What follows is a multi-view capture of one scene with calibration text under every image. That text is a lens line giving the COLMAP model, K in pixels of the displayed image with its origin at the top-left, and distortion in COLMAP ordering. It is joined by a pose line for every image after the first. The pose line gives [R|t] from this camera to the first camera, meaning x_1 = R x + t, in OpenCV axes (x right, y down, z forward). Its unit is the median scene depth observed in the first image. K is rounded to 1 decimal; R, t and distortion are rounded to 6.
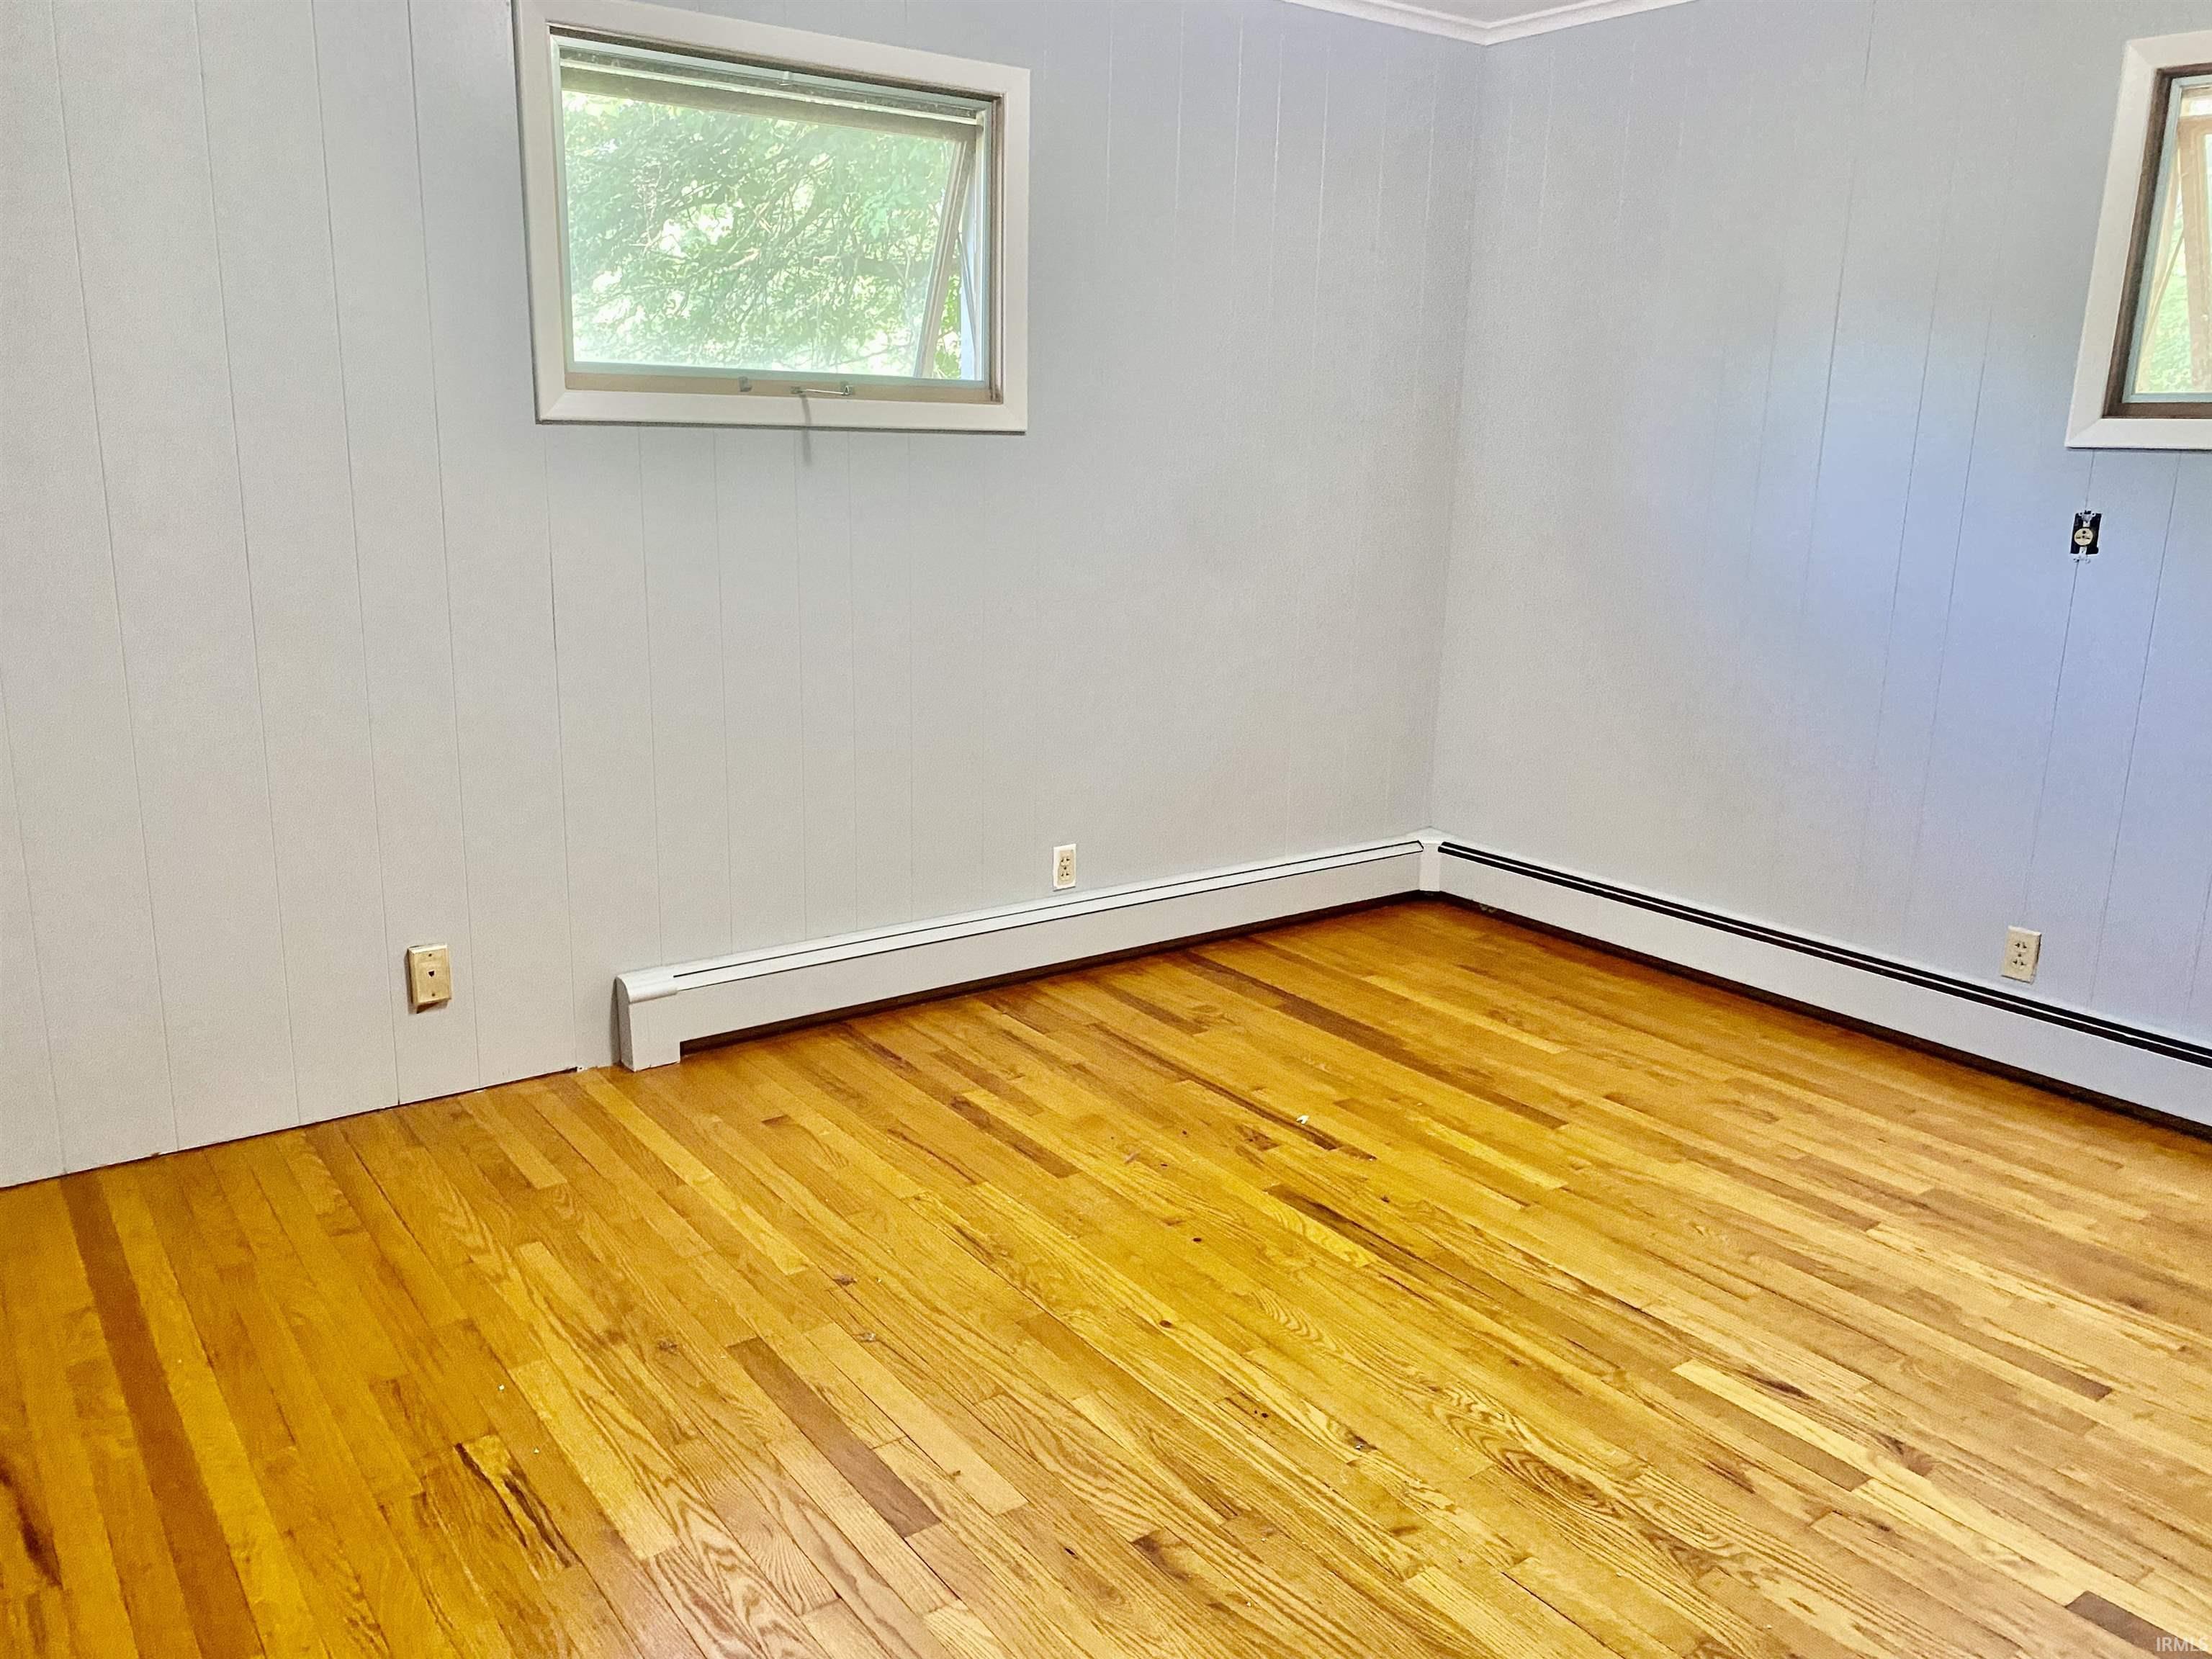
lens RADIAL K [[1689.1, 0, 1097.9], [0, 1689.1, 840.4], [0, 0, 1]] dist [0.043208, -0.055906]
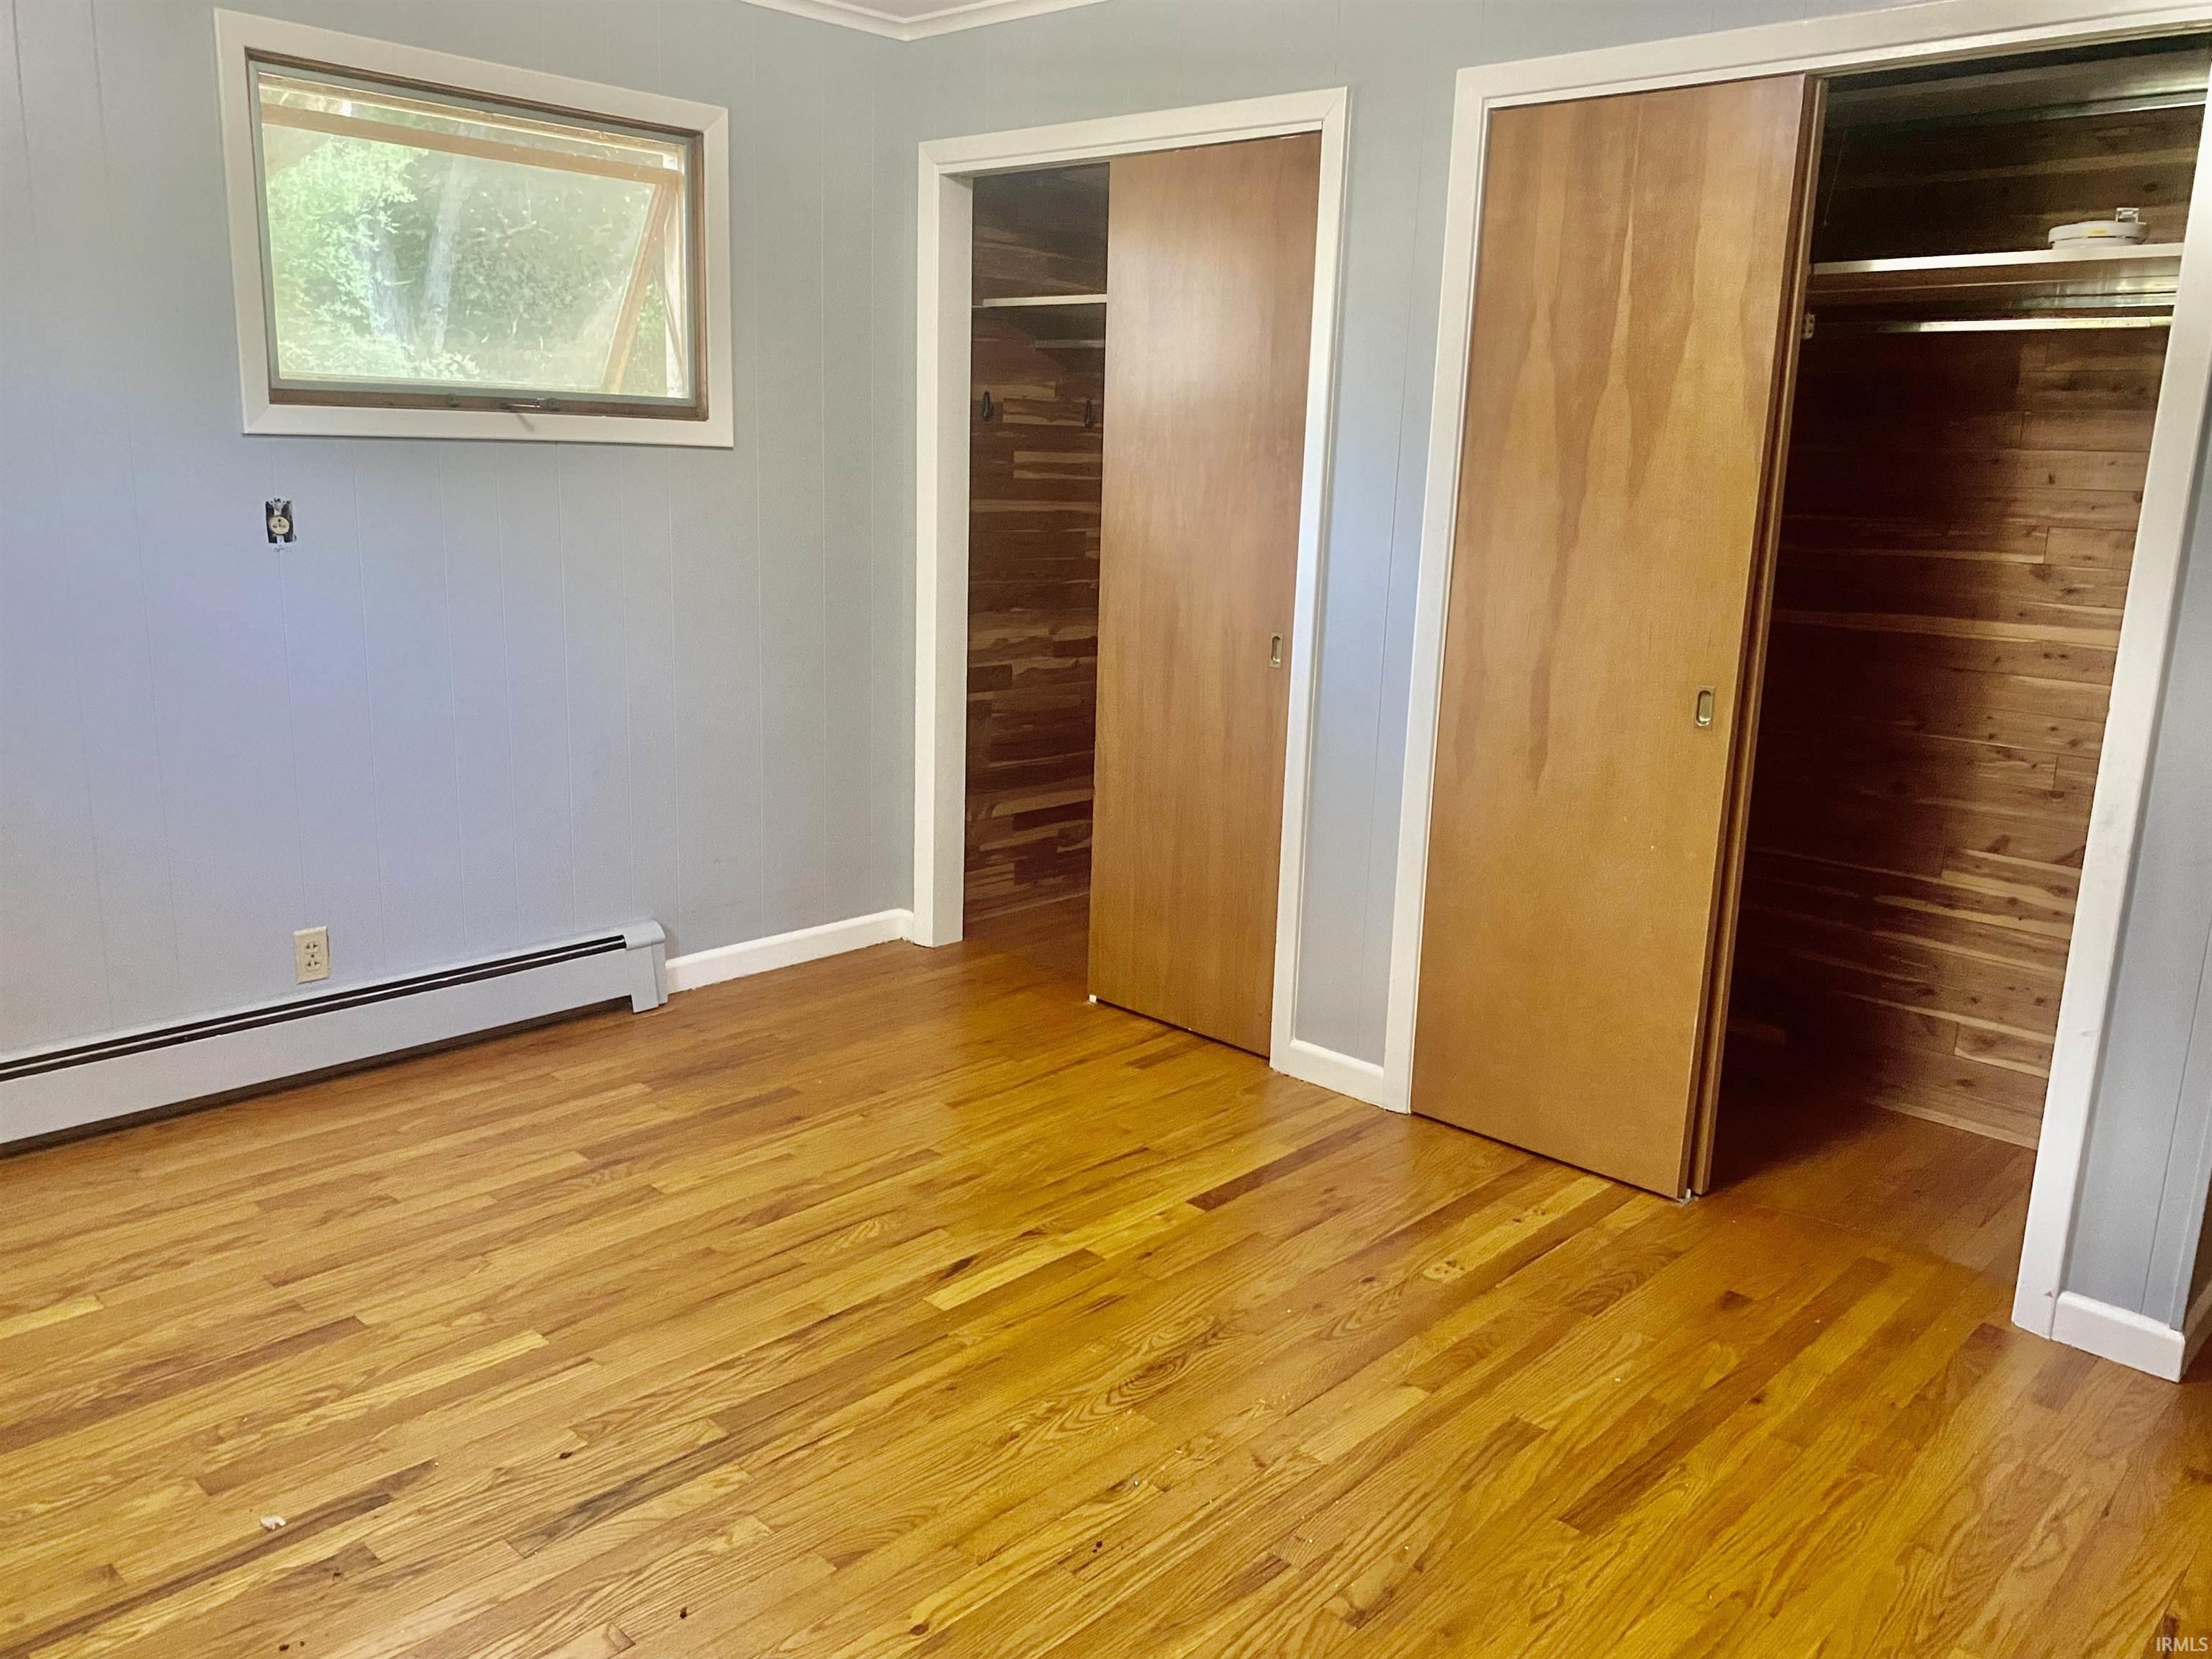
lens RADIAL K [[1689.1, 0, 1095.9], [0, 1689.1, 814.1], [0, 0, 1]] dist [0.043208, -0.055906]
pose [[-0.174489, -0.235721, 0.956028, -0.499183], [0.200555, 0.942062, 0.268882, -0.202226], [-0.964018, 0.238653, -0.117104, 0.745726]]
